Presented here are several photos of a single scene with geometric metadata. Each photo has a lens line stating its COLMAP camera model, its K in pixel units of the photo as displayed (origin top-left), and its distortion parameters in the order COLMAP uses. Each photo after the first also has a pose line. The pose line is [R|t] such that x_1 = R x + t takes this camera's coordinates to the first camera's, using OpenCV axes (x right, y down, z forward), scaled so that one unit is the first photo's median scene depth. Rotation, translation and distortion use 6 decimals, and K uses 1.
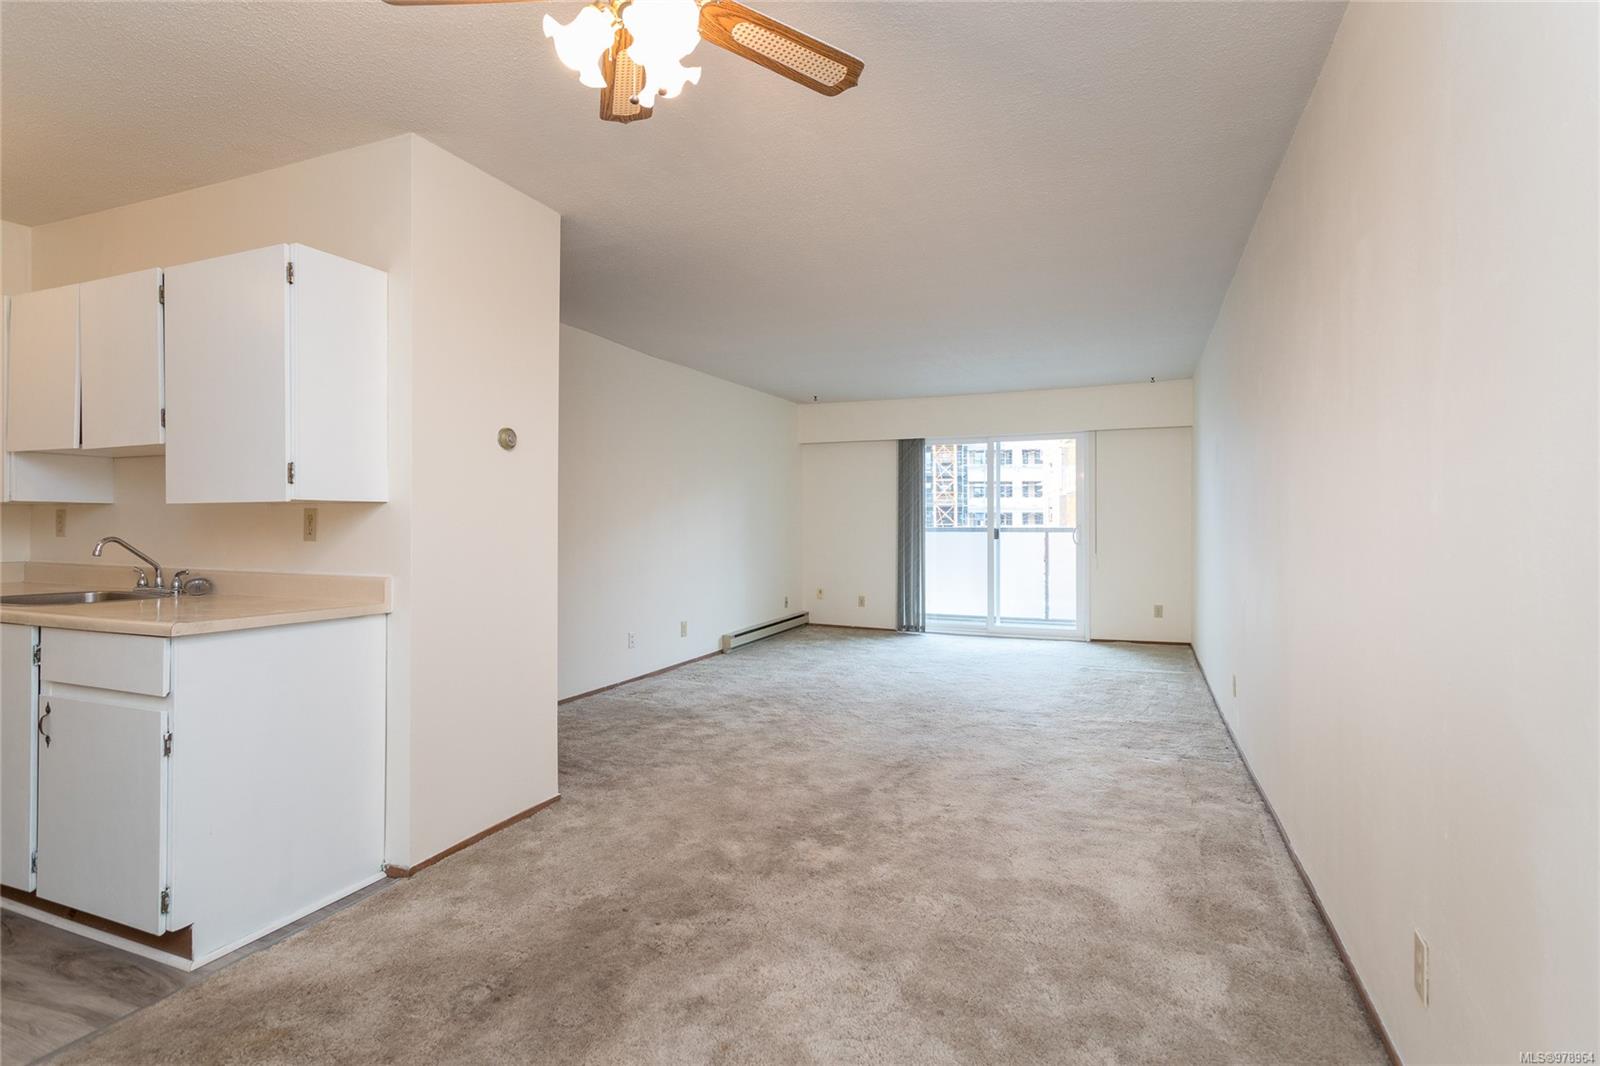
lens RADIAL K [[763.1, 0, 805.2], [0, 763.1, 508.6], [0, 0, 1]] dist [0.003278, 0.000558]
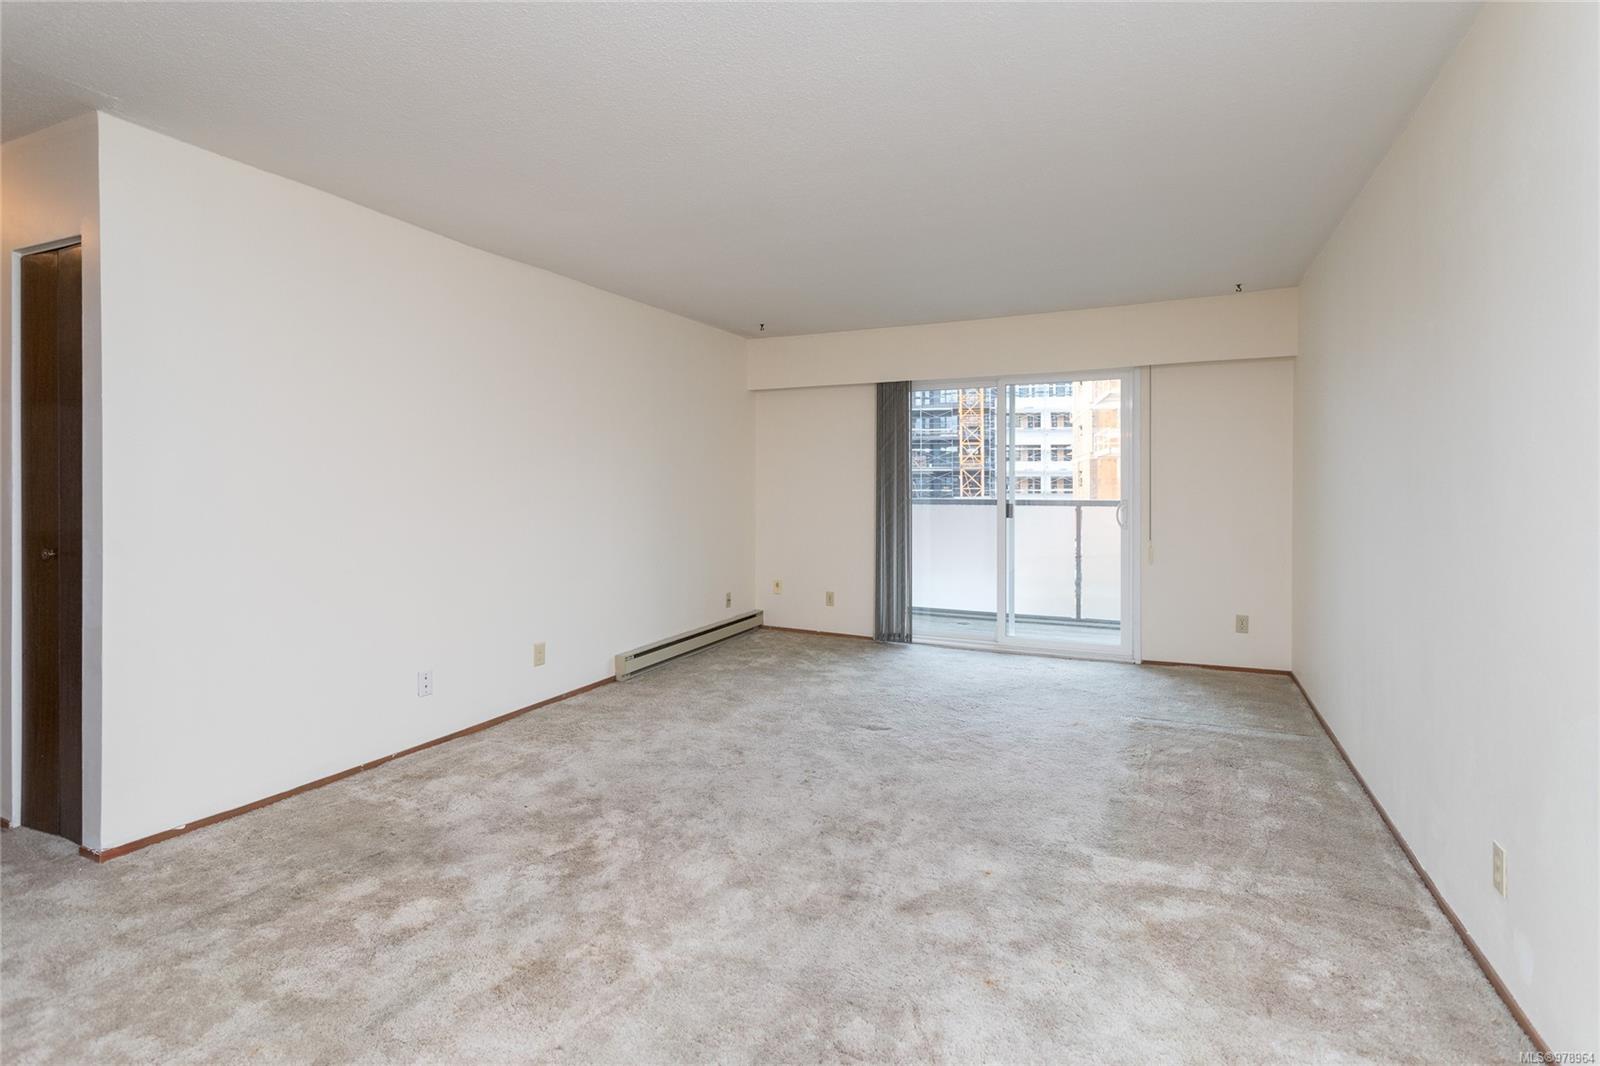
lens RADIAL K [[753.2, 0, 803.8], [0, 753.2, 479.2], [0, 0, 1]] dist [0.002804, 0.000308]
pose [[0.999186, -0.001014, -0.040331, 0.081161], [0.001370, 0.999960, 0.008800, -0.003224], [0.040321, -0.008848, 0.999148, 0.265011]]
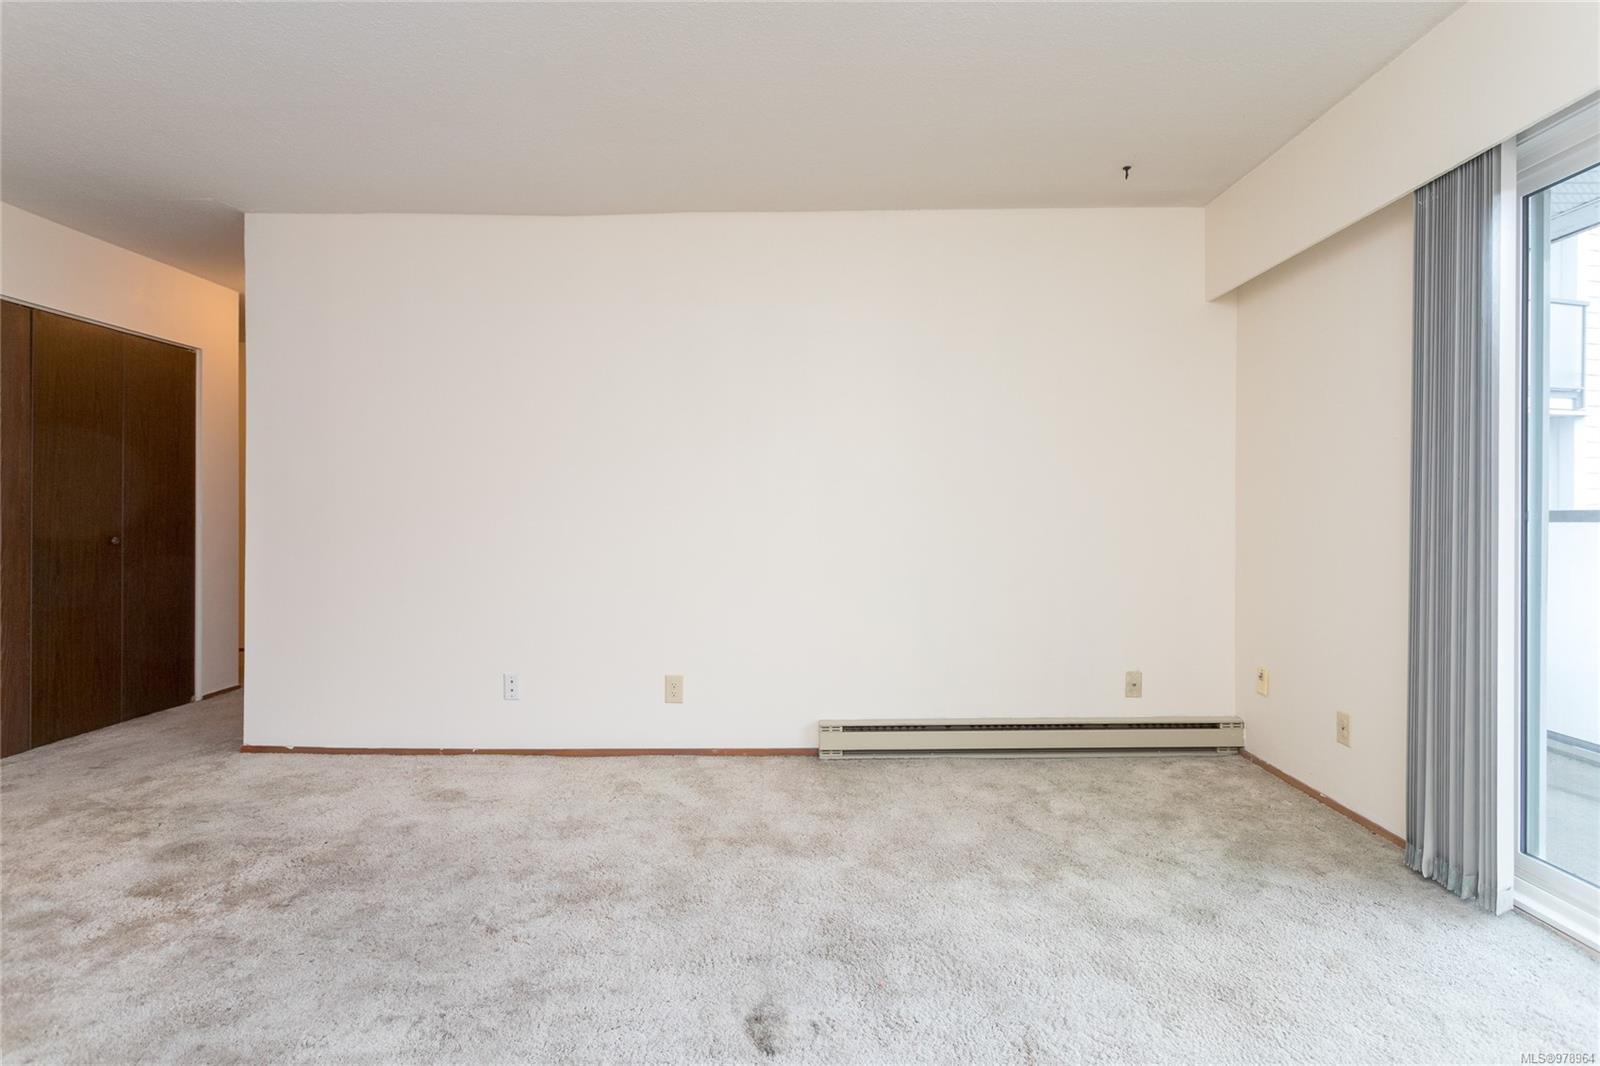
lens RADIAL K [[763.1, 0, 805.2], [0, 763.1, 508.6], [0, 0, 1]] dist [0.003278, 0.000558]
pose [[0.374152, -0.004092, -0.927358, 0.301966], [0.021230, 0.999766, 0.004154, 0.021550], [0.927124, -0.021242, 0.374151, 0.691111]]
